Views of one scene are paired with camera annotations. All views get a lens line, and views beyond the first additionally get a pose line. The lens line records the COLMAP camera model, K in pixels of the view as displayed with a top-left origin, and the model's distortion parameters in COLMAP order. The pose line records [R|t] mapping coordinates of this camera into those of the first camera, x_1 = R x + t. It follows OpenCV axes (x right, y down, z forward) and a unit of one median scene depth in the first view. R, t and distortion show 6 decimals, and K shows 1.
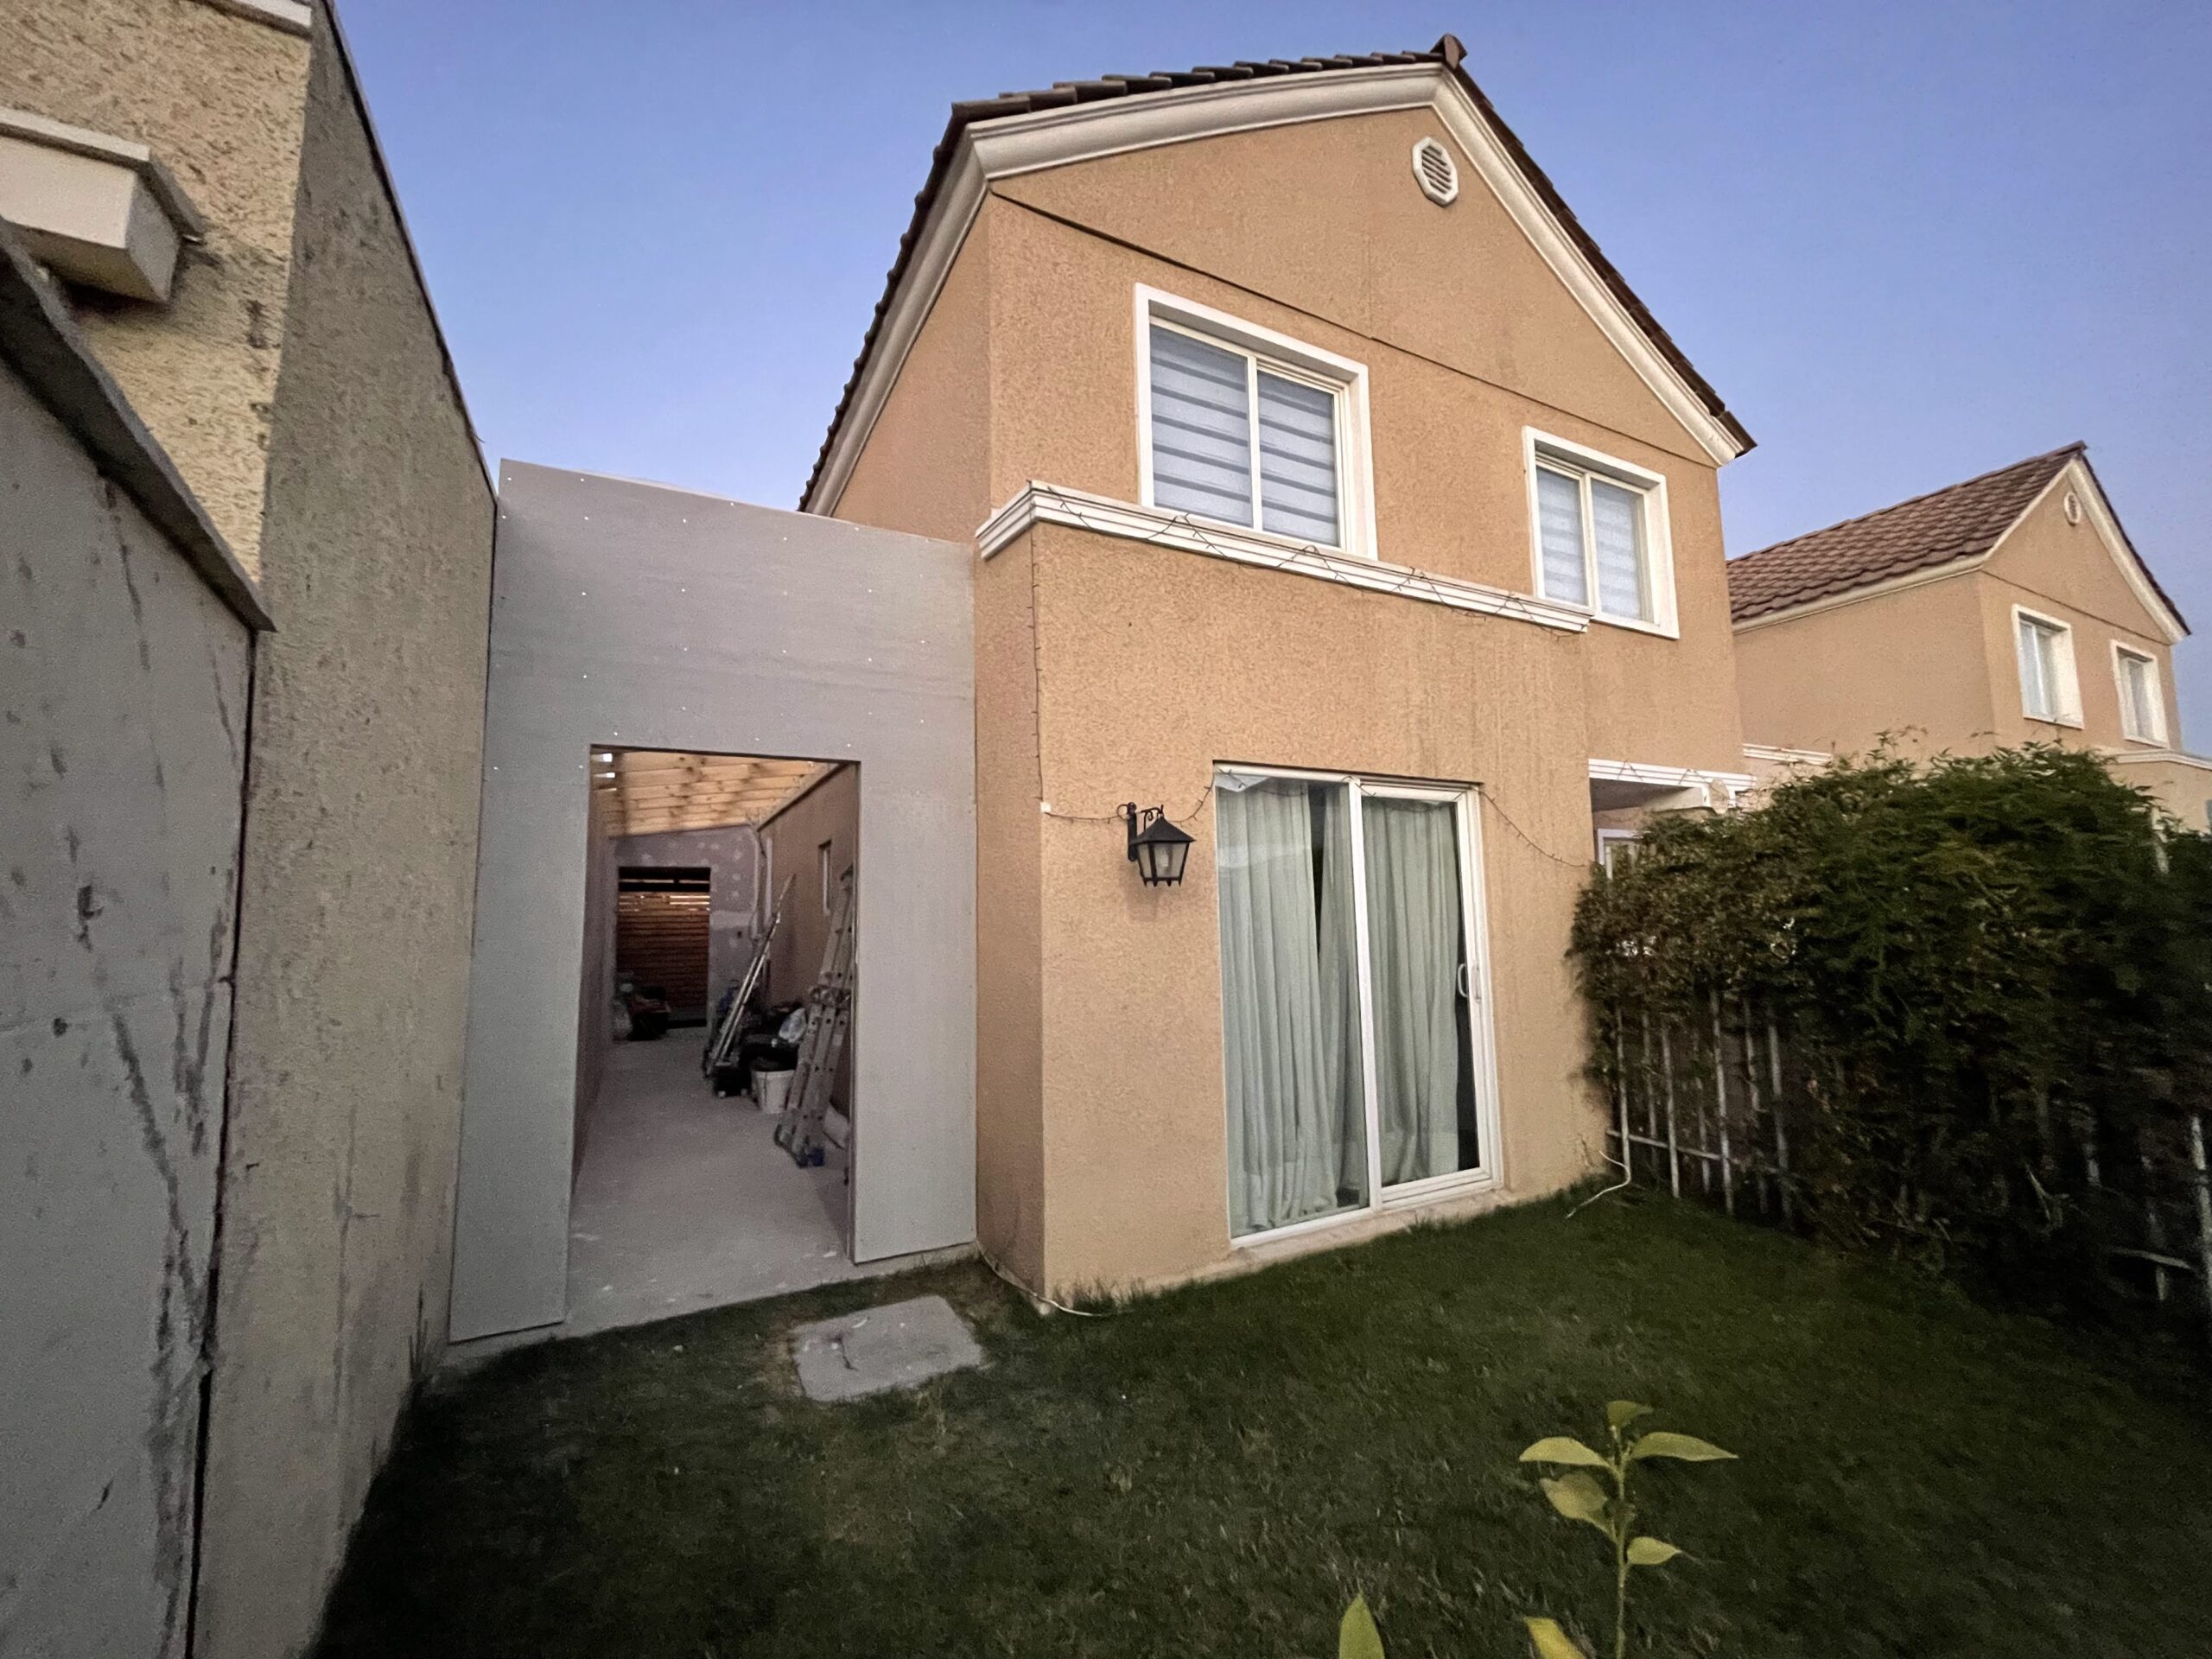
lens RADIAL K [[889.7, 0, 1099.2], [0, 889.7, 825.7], [0, 0, 1]] dist [-0.001081, 0.000451]
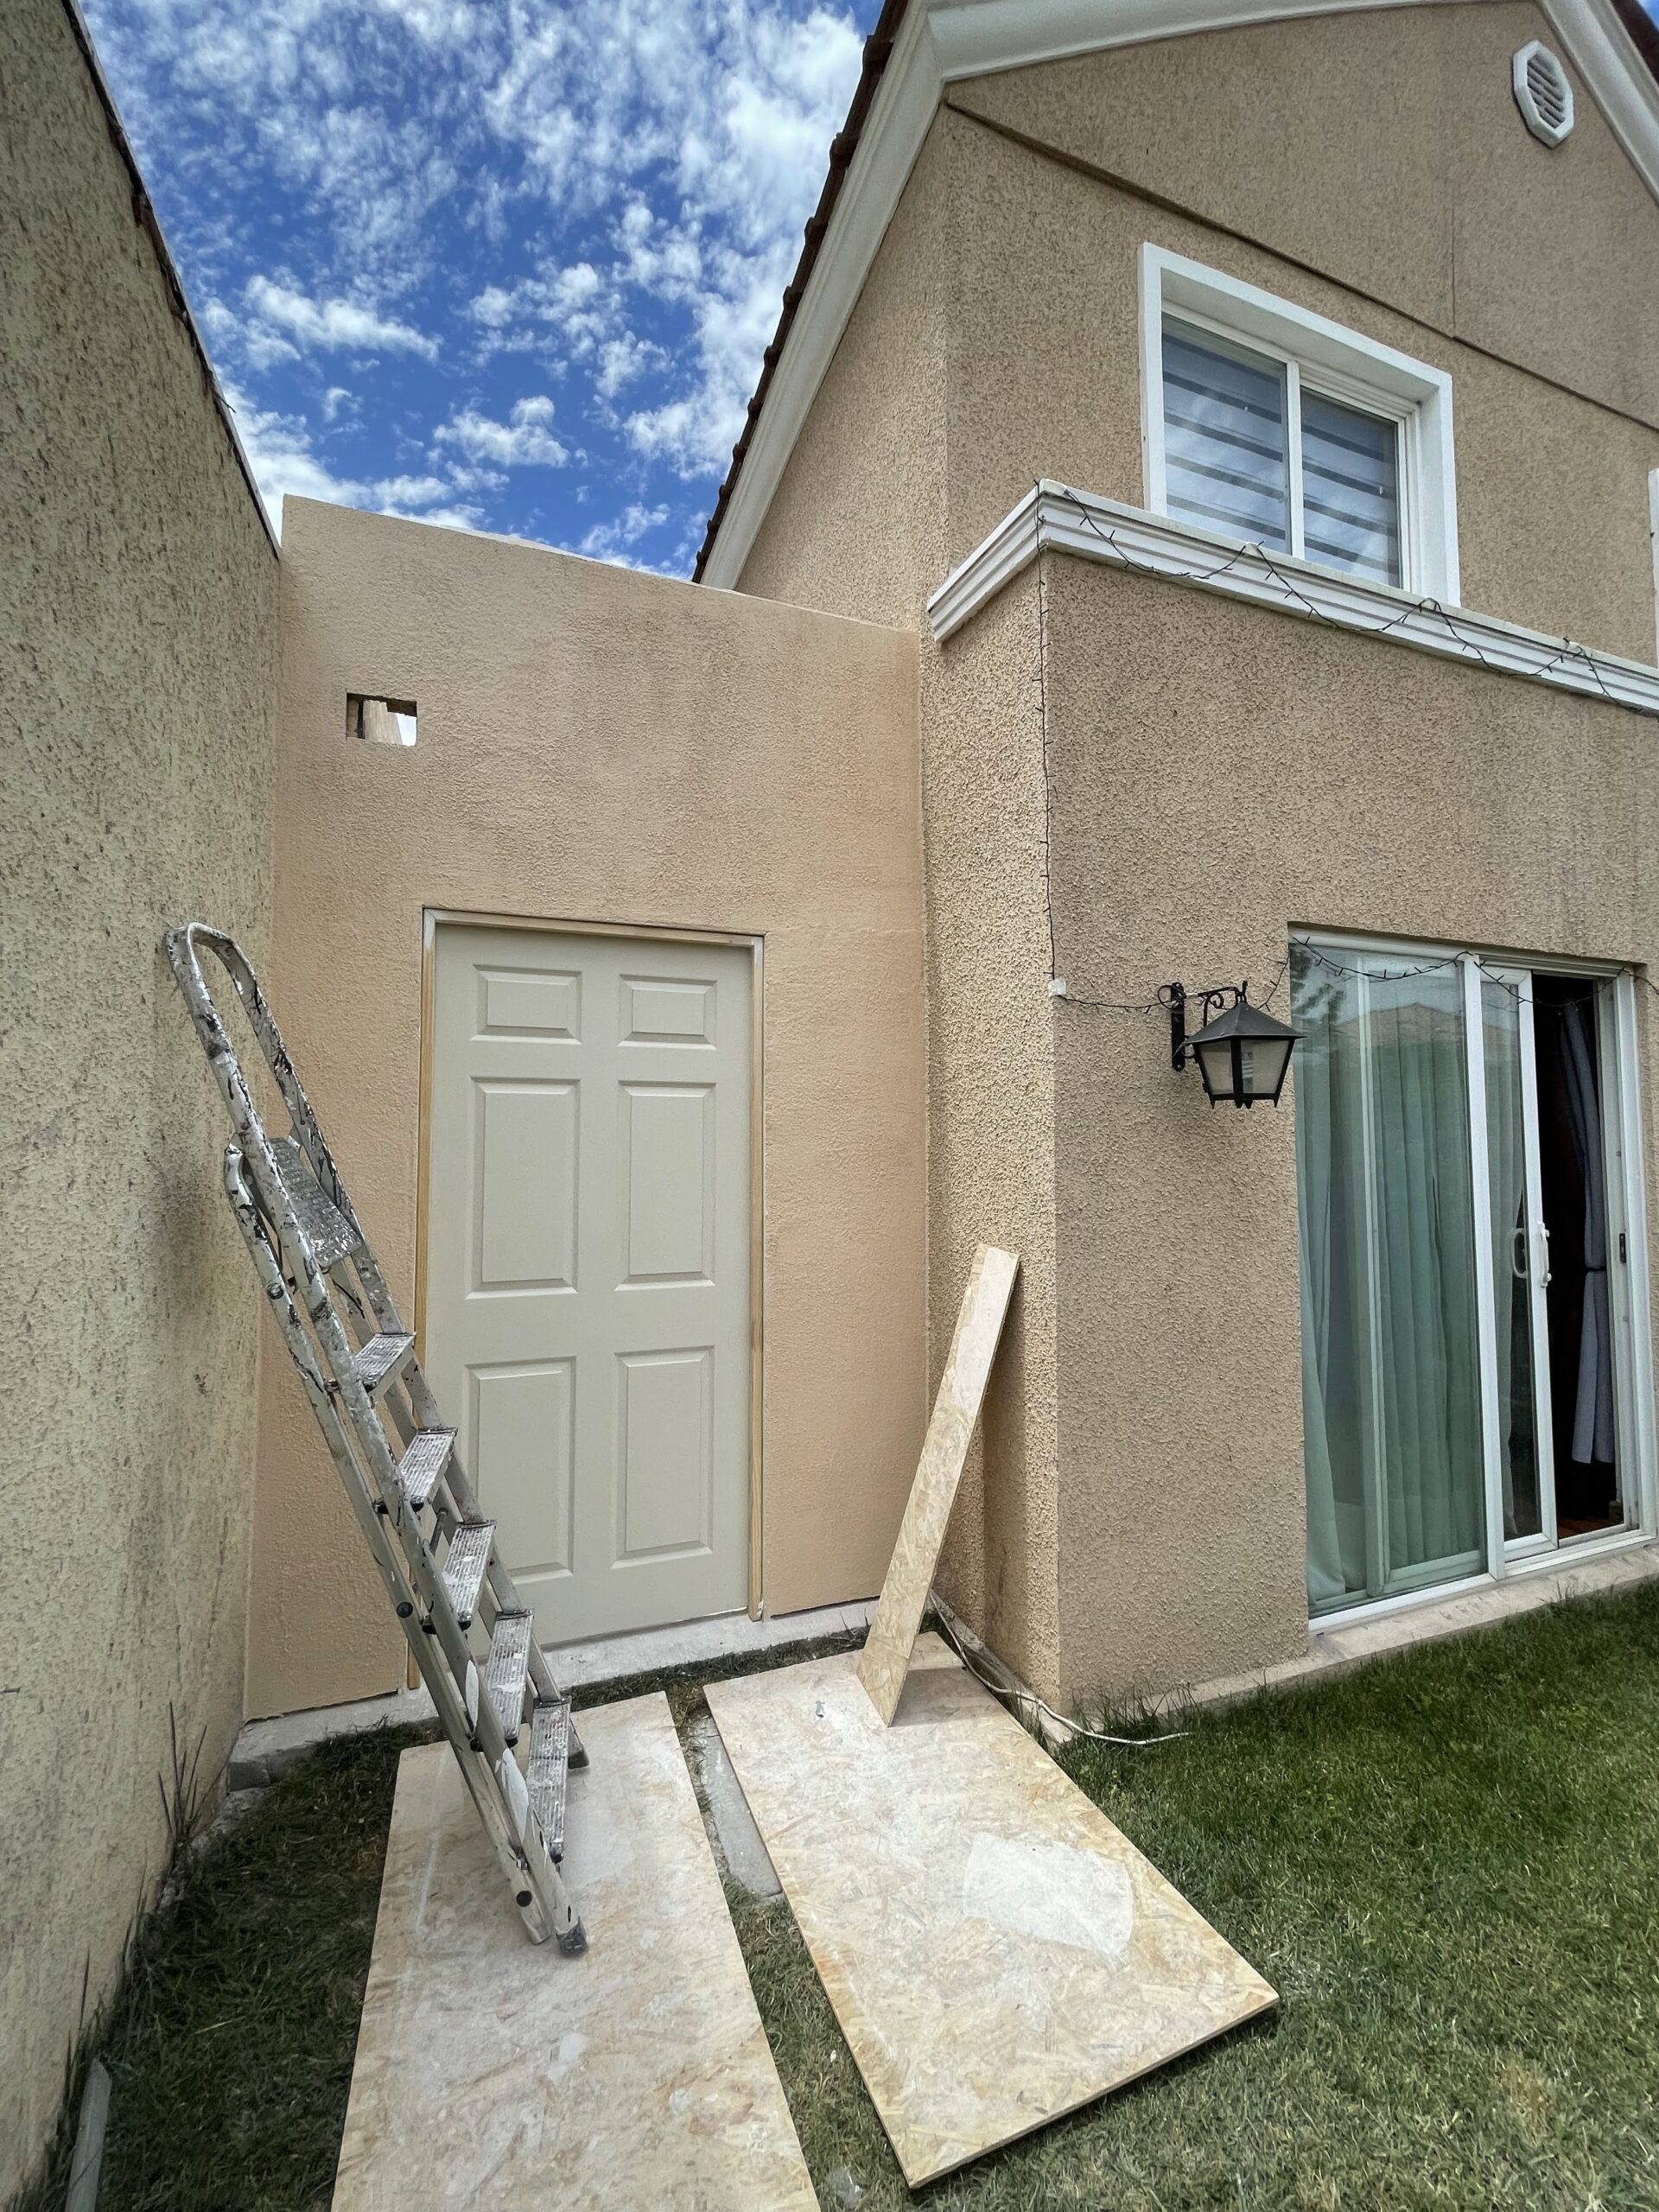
lens RADIAL K [[889.7, 0, 830.4], [0, 889.7, 1104.5], [0, 0, 1]] dist [-0.001081, 0.000451]
pose [[0.993500, 0.007884, -0.113562, -0.131425], [-0.001244, 0.998291, 0.058425, 0.023780], [0.113828, -0.057904, 0.991812, 0.273440]]
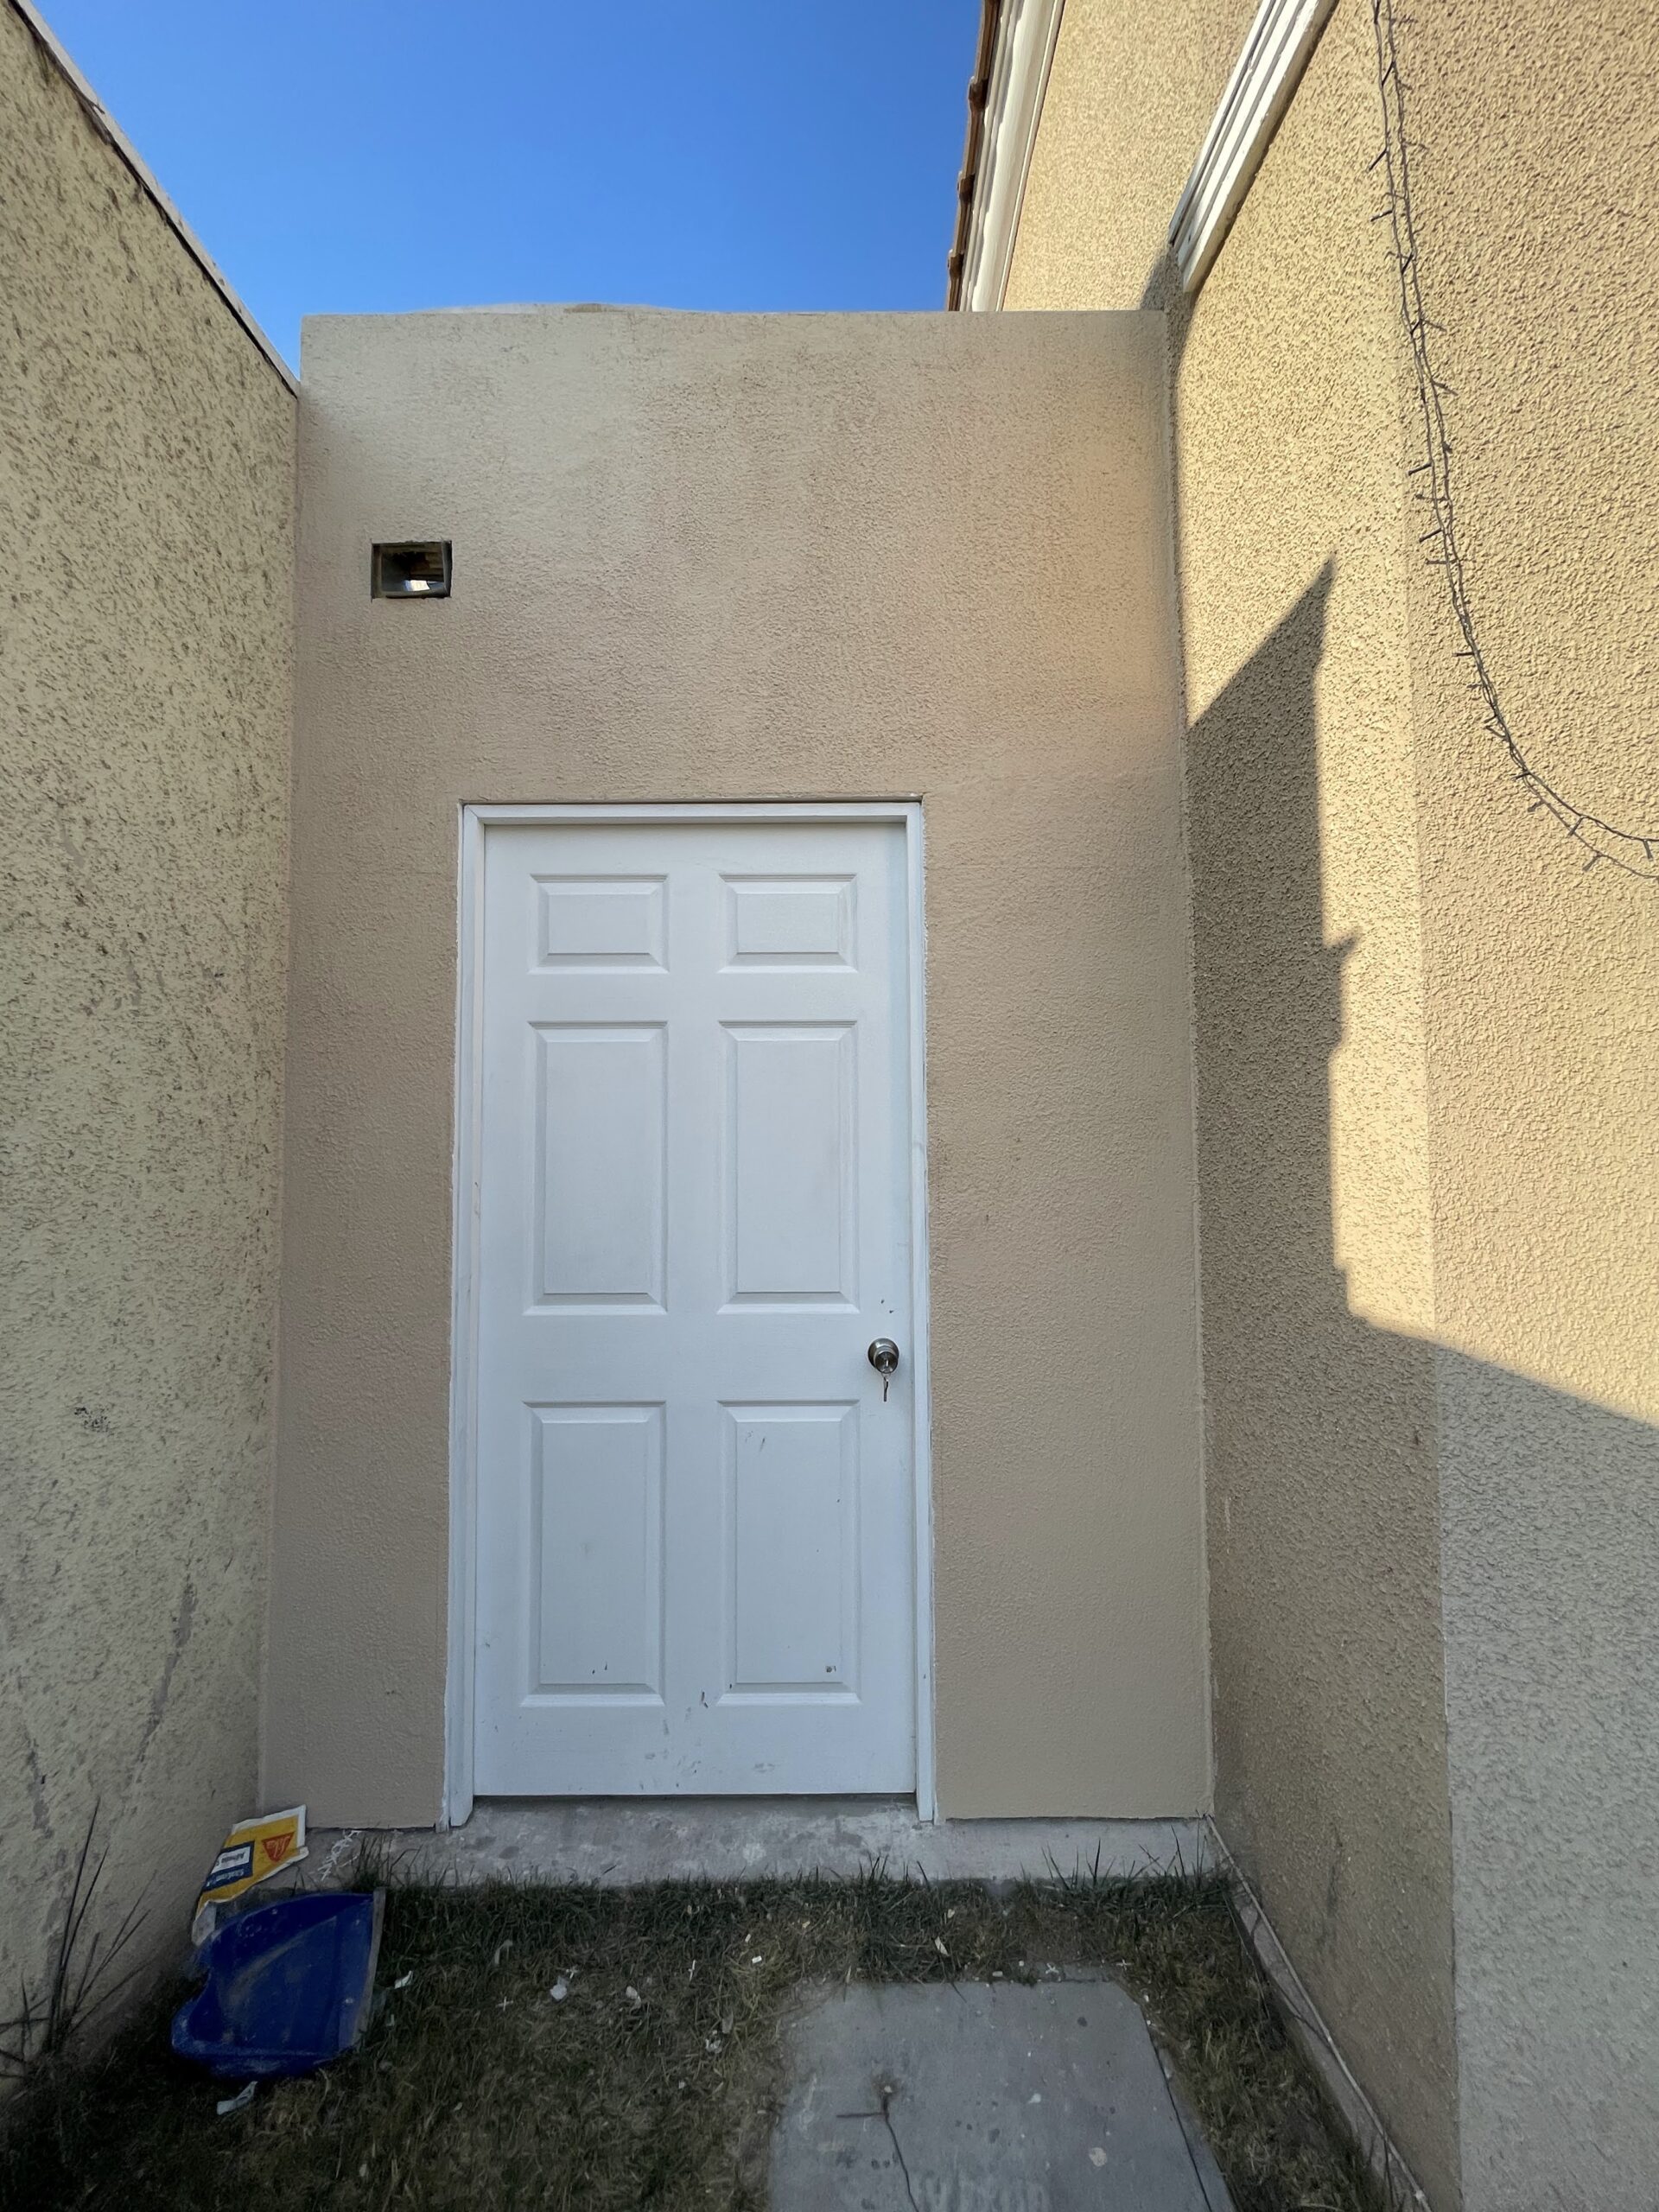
lens RADIAL K [[889.7, 0, 832.2], [0, 889.7, 1101.3], [0, 0, 1]] dist [-0.001081, 0.000451]
pose [[0.892456, -0.015172, -0.450880, -0.094821], [0.042204, 0.997859, 0.049959, 0.067177], [0.449156, -0.063615, 0.891186, 0.514474]]
